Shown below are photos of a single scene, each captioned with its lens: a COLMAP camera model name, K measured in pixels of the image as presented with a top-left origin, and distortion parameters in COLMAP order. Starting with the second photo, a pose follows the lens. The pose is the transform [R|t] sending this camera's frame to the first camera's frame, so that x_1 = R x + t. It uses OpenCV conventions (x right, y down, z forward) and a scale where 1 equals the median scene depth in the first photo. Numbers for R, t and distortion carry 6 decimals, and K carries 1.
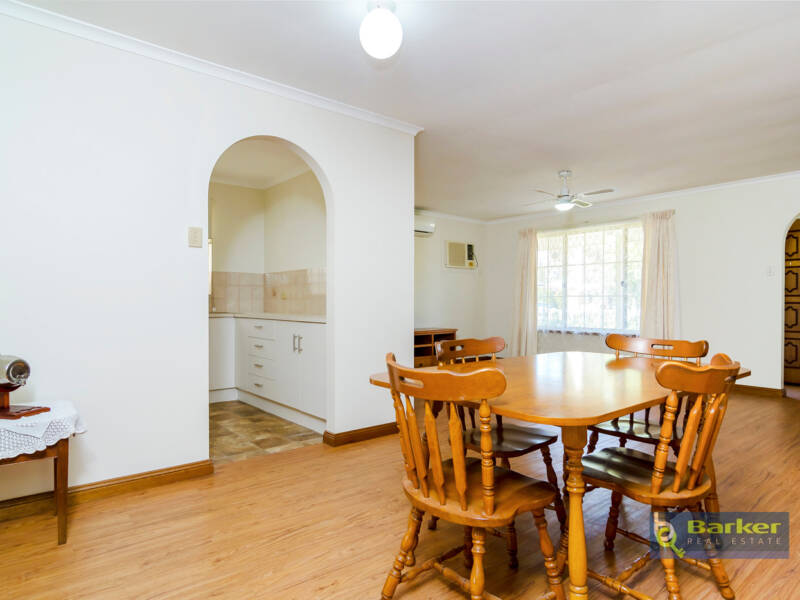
lens RADIAL K [[483.7, 0, 403.1], [0, 483.7, 303.7], [0, 0, 1]] dist [-0.008103, 0.002505]
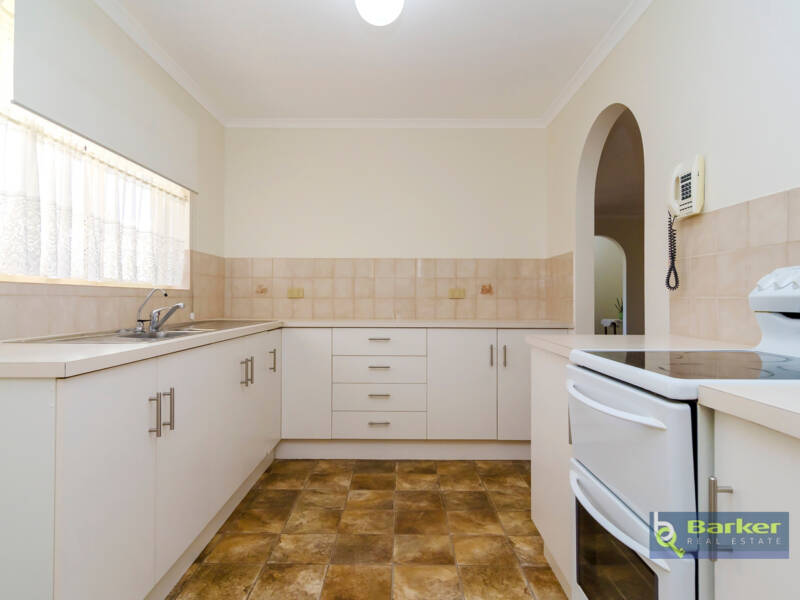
lens RADIAL K [[483.7, 0, 394.9], [0, 483.7, 299.0], [0, 0, 1]] dist [-0.008103, 0.002505]
pose [[0.649829, 0.002560, 0.760076, -0.926058], [0.000436, 0.999993, -0.003741, -0.008869], [-0.760080, 0.002762, 0.649823, 0.607911]]
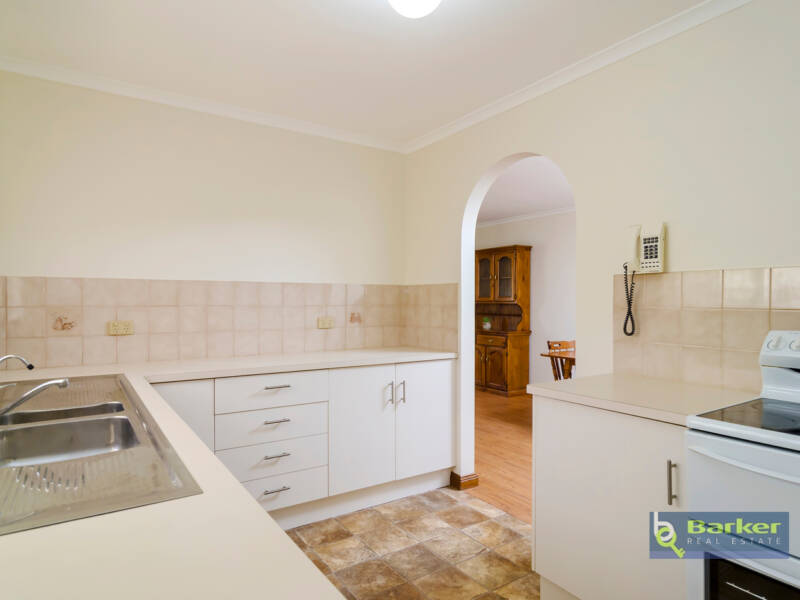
lens RADIAL K [[483.7, 0, 388.0], [0, 483.7, 307.4], [0, 0, 1]] dist [-0.008103, 0.002505]
pose [[0.116894, -0.013432, 0.993054, -0.958739], [0.003911, 0.999907, 0.013064, -0.060008], [-0.993137, 0.002357, 0.116935, 0.919622]]
